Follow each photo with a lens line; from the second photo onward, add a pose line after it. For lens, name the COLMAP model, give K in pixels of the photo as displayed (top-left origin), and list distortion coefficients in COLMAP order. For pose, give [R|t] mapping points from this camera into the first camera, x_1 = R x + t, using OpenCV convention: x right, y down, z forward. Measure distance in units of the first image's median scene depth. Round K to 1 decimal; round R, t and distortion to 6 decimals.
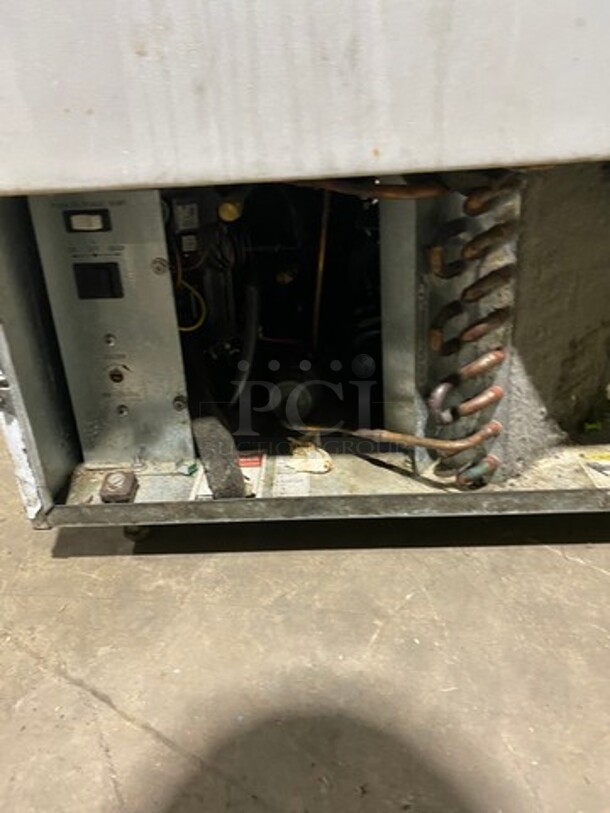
lens RADIAL K [[631.4, 0, 305.0], [0, 631.4, 406.5], [0, 0, 1]] dist [0.013122, -0.001756]
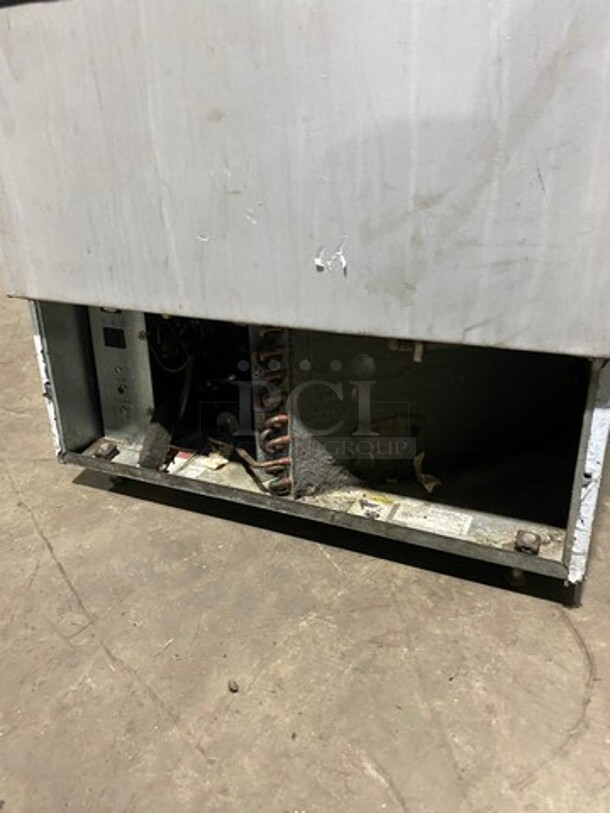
lens RADIAL K [[619.1, 0, 305.0], [0, 619.1, 406.5], [0, 0, 1]] dist [0.038845, -0.072939]
pose [[0.925547, 0.185091, -0.330310, 0.815040], [-0.202026, 0.979226, -0.017372, -0.082756], [0.320232, 0.082810, 0.943713, -0.513138]]
